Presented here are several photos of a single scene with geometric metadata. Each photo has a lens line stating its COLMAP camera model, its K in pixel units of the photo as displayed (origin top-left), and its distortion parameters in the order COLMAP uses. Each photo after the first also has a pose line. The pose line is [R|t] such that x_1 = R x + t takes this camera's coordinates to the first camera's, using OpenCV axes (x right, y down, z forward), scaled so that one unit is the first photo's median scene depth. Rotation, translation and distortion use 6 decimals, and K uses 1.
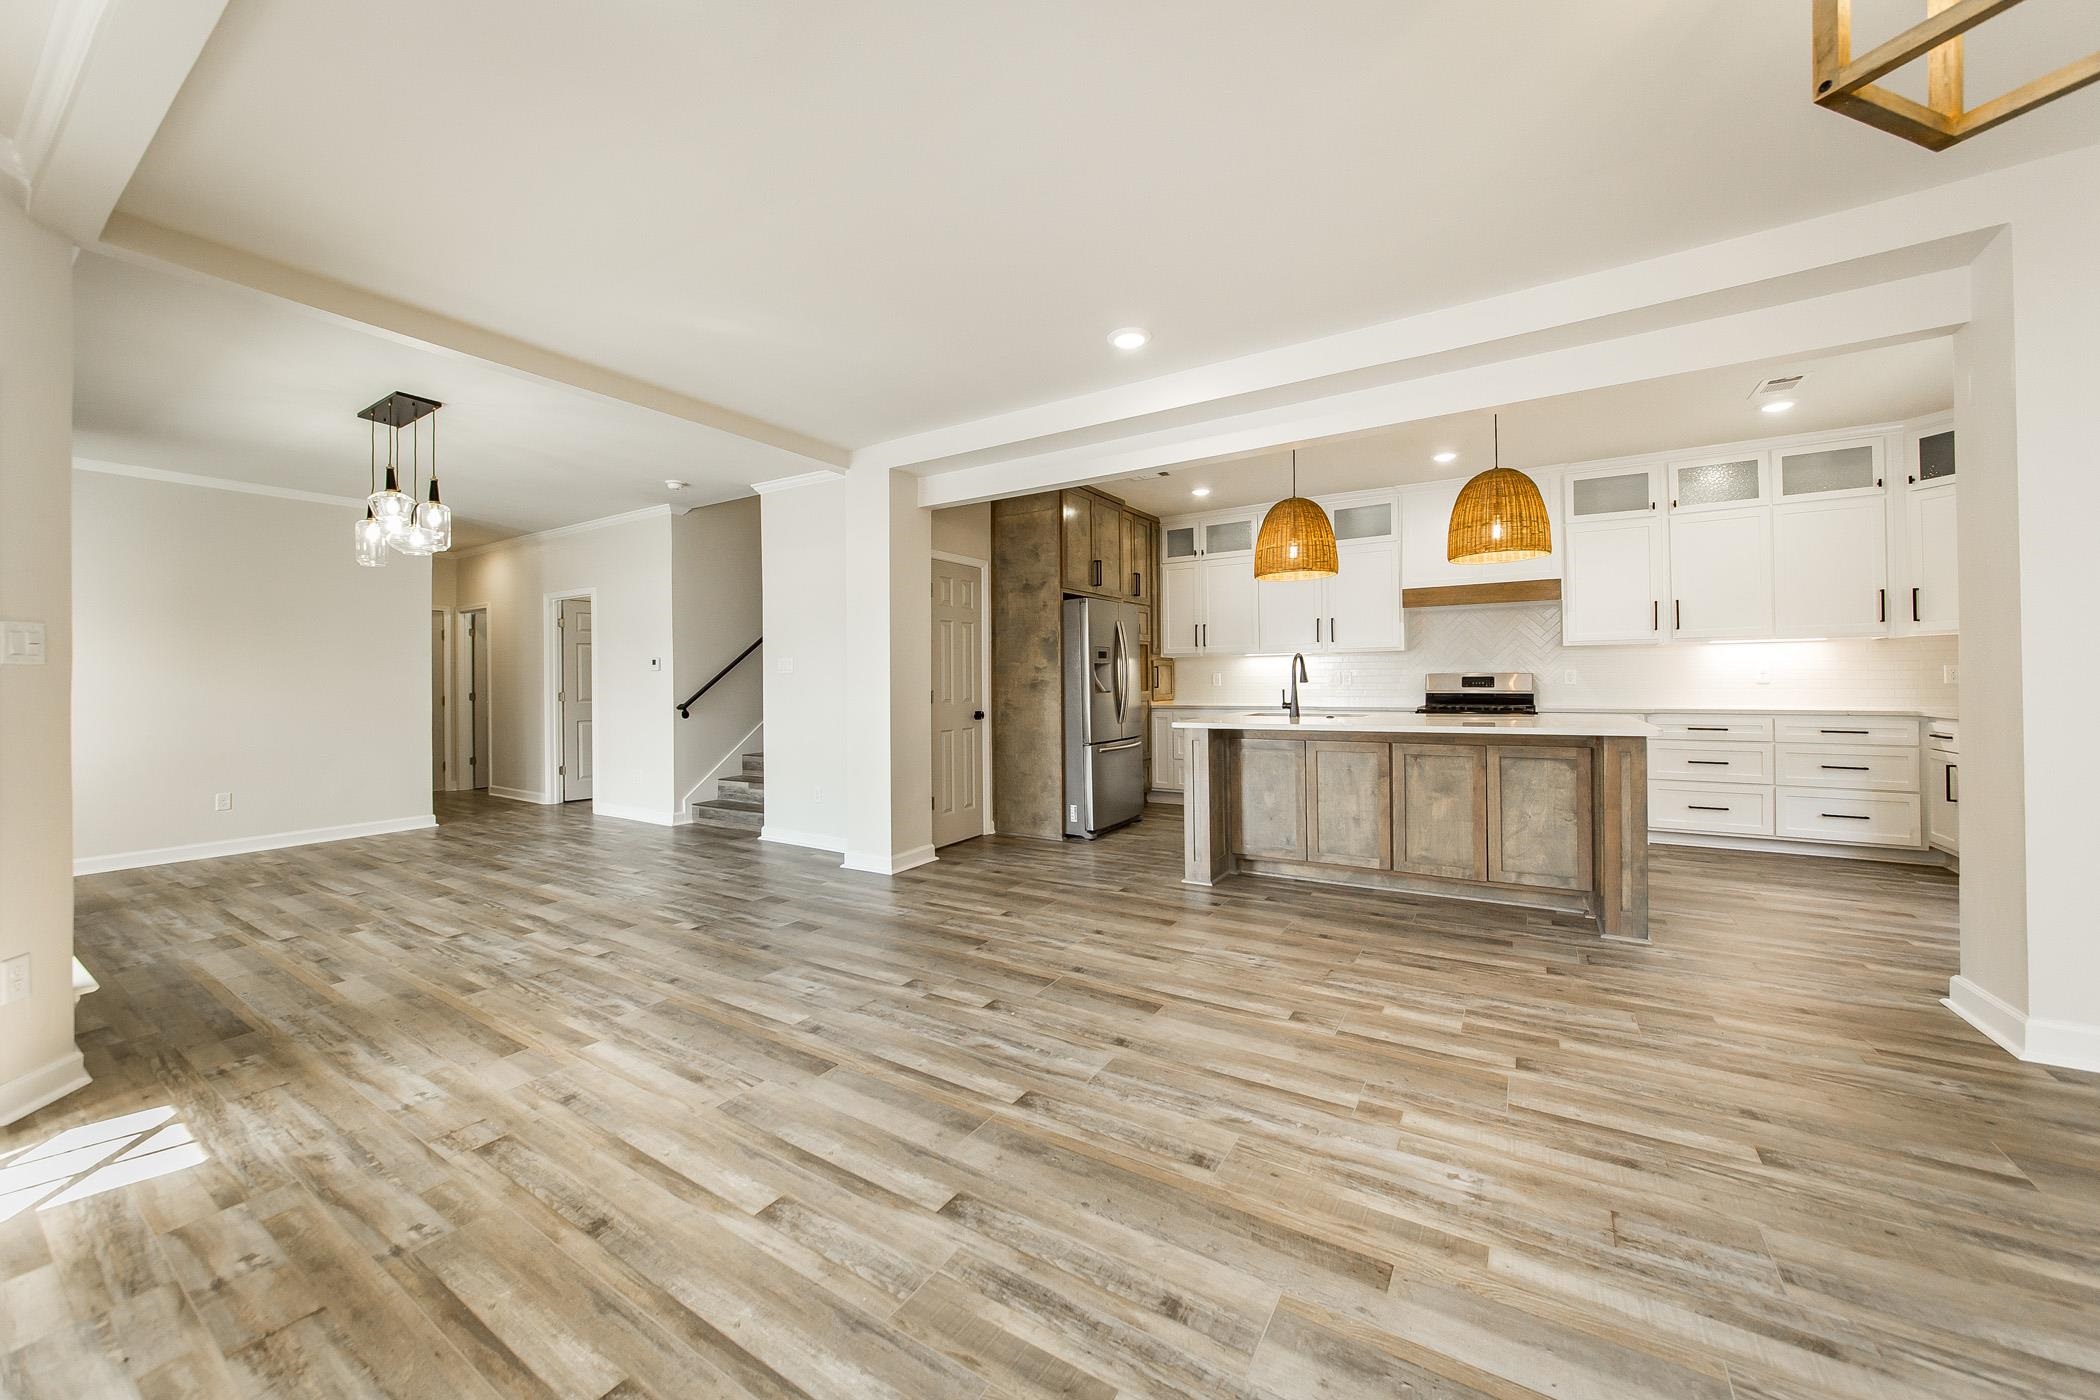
lens RADIAL K [[762.9, 0, 1051.1], [0, 762.9, 680.1], [0, 0, 1]] dist [-0.001075, -0.000023]
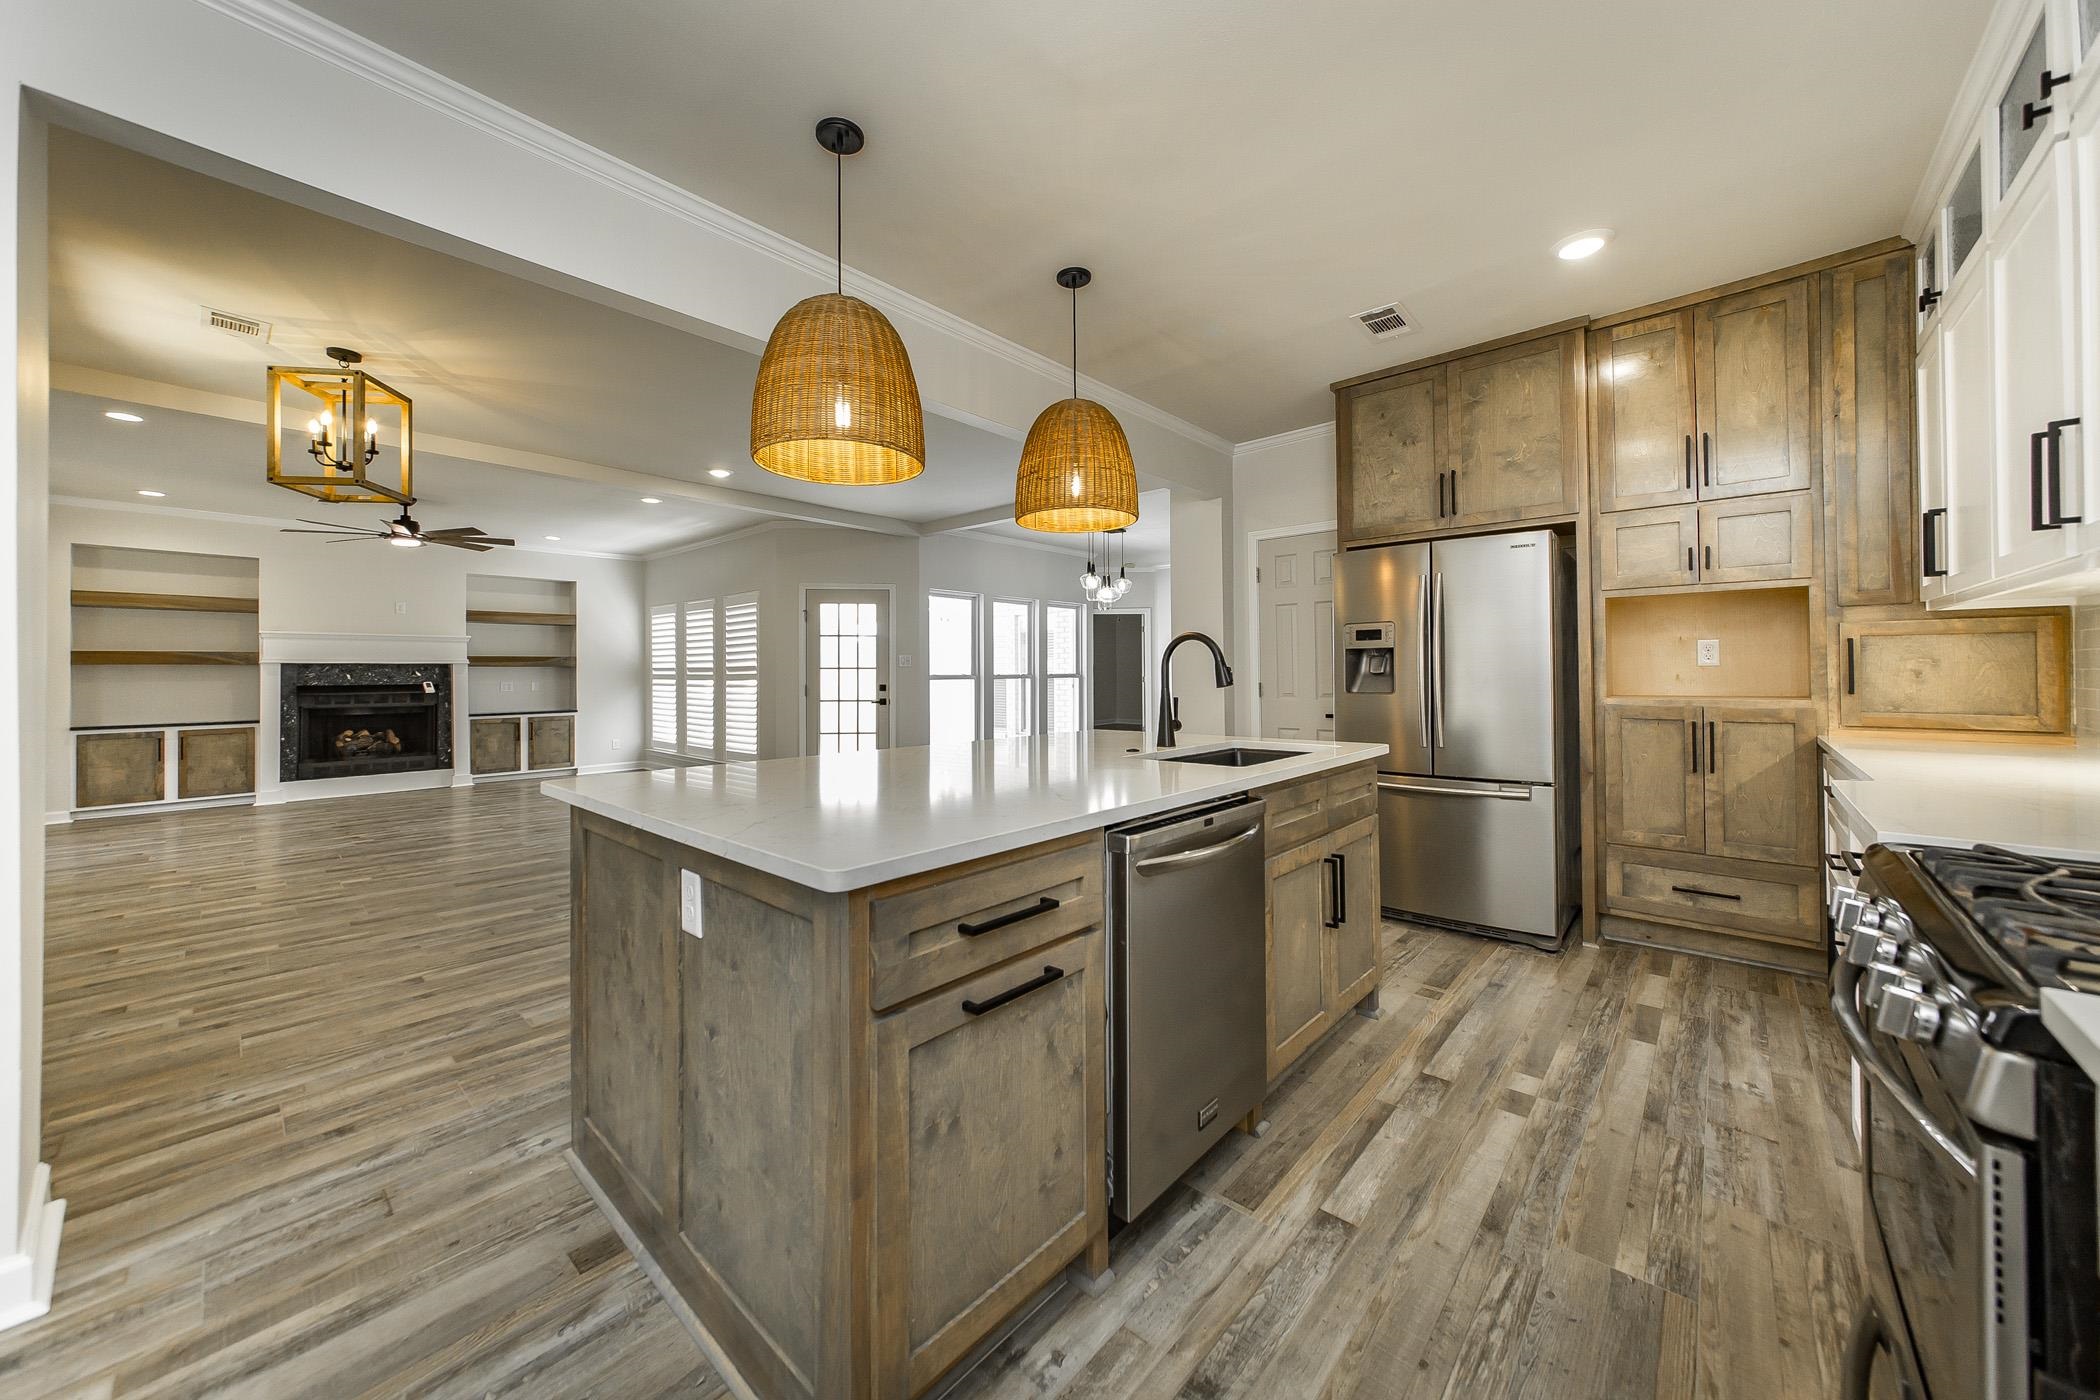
lens RADIAL K [[763.3, 0, 1051.7], [0, 763.3, 664.5], [0, 0, 1]] dist [-0.000060, -0.000149]
pose [[-0.169317, -0.001507, -0.985560, 1.012541], [0.011399, 0.999929, -0.003487, -0.012251], [0.985496, -0.011825, -0.169288, 1.143954]]
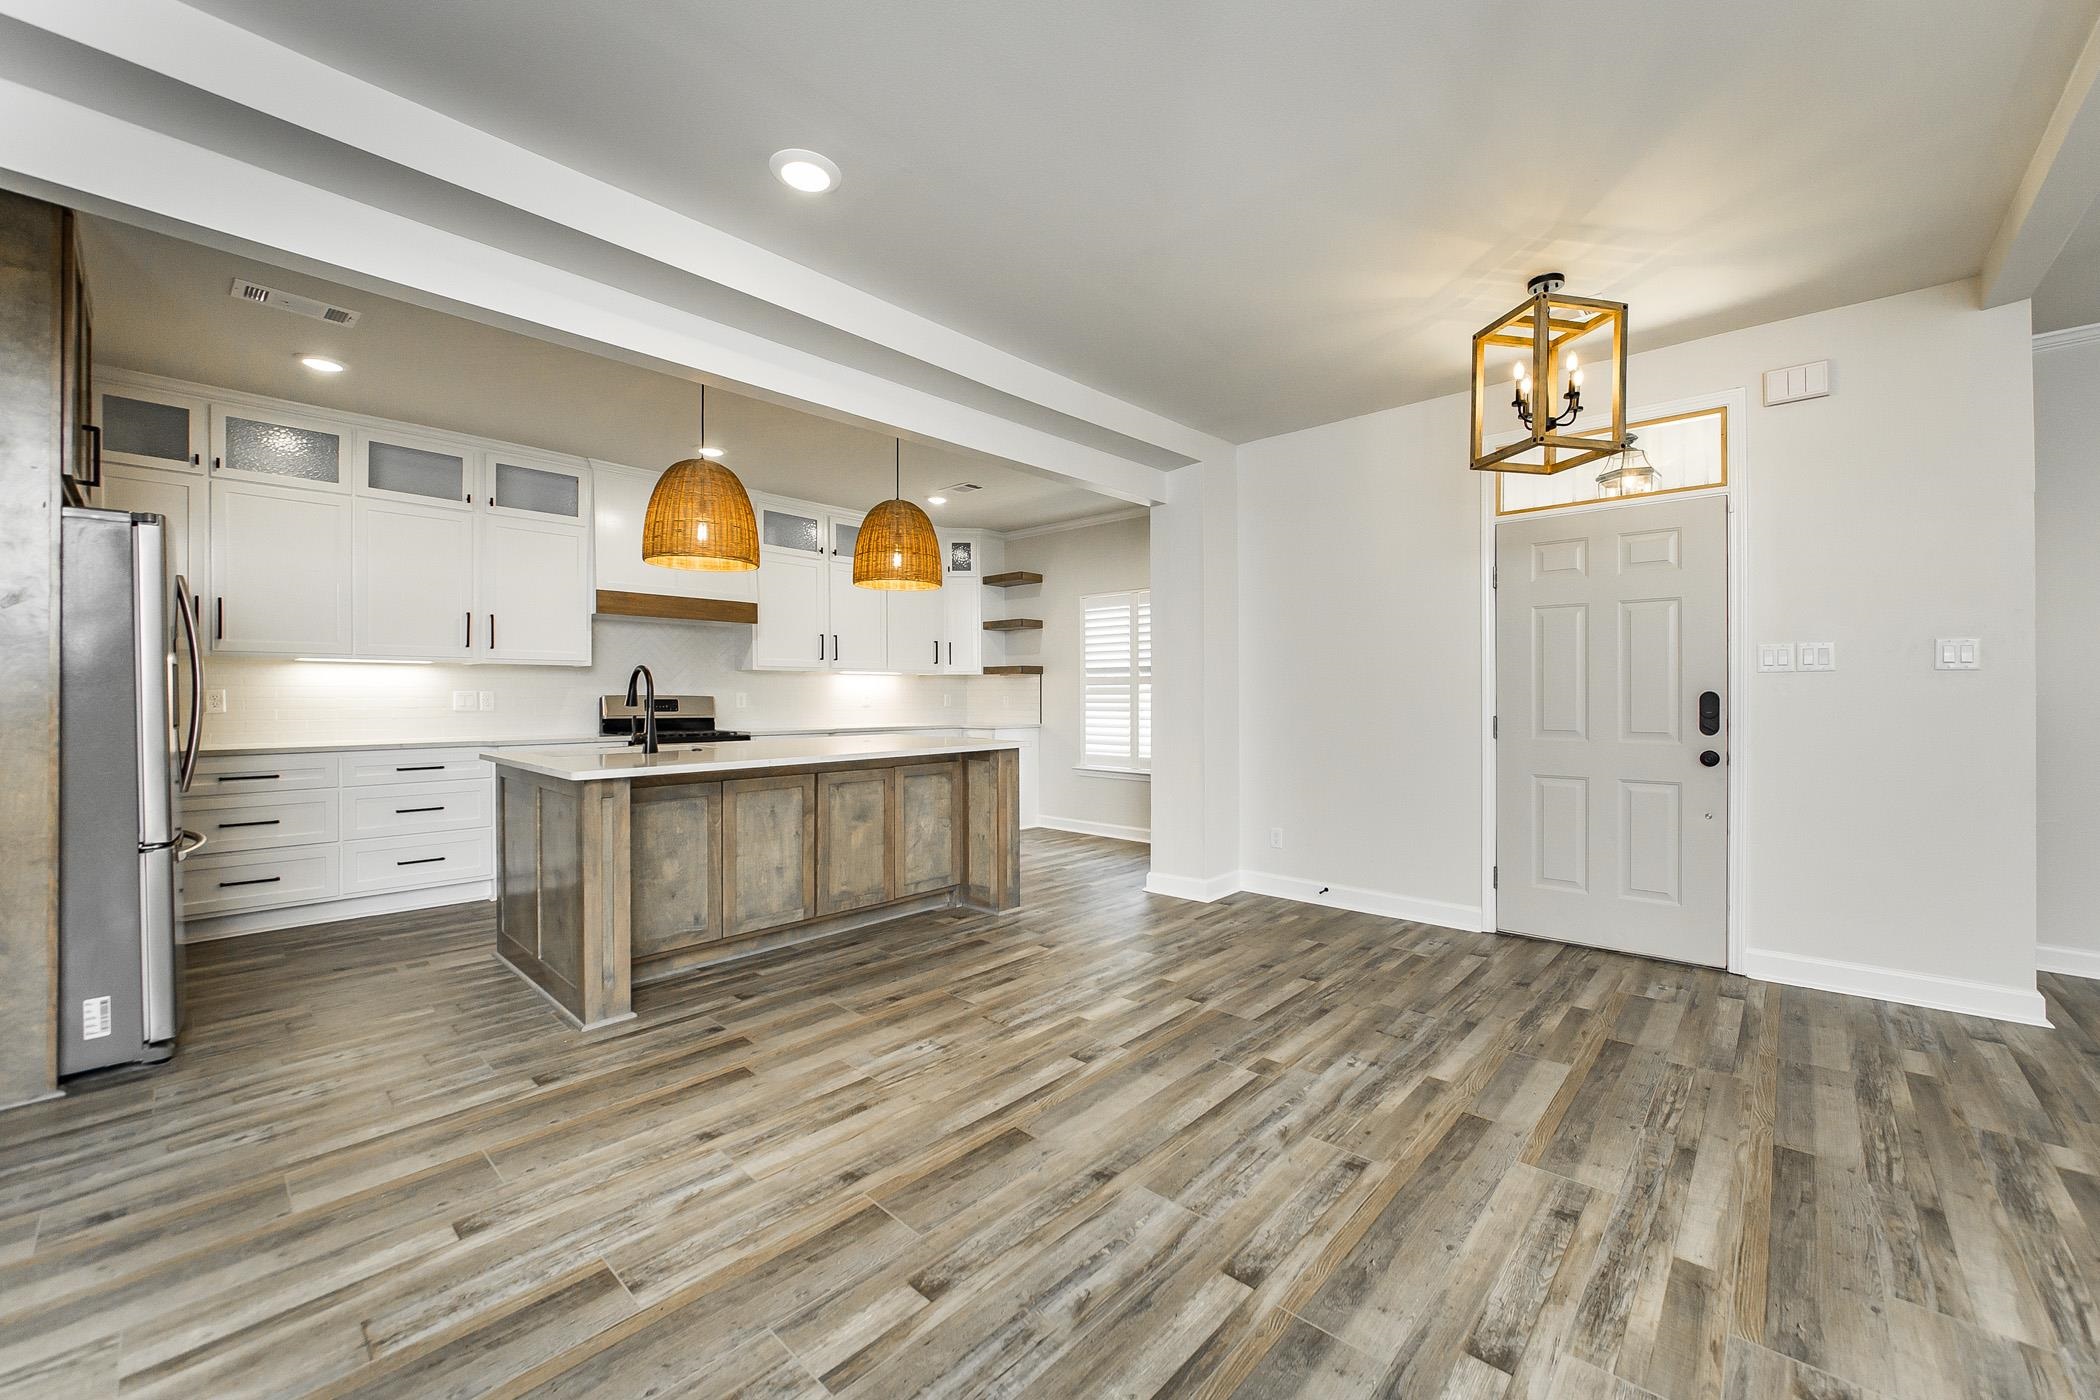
lens RADIAL K [[805.6, 0, 1091.6], [0, 805.6, 697.0], [0, 0, 1]] dist [-0.006964, -0.000235]
pose [[0.169050, 0.010130, 0.985555, -0.416368], [-0.001413, 0.999949, -0.010035, 0.002412], [-0.985606, 0.000304, 0.169056, 0.514667]]
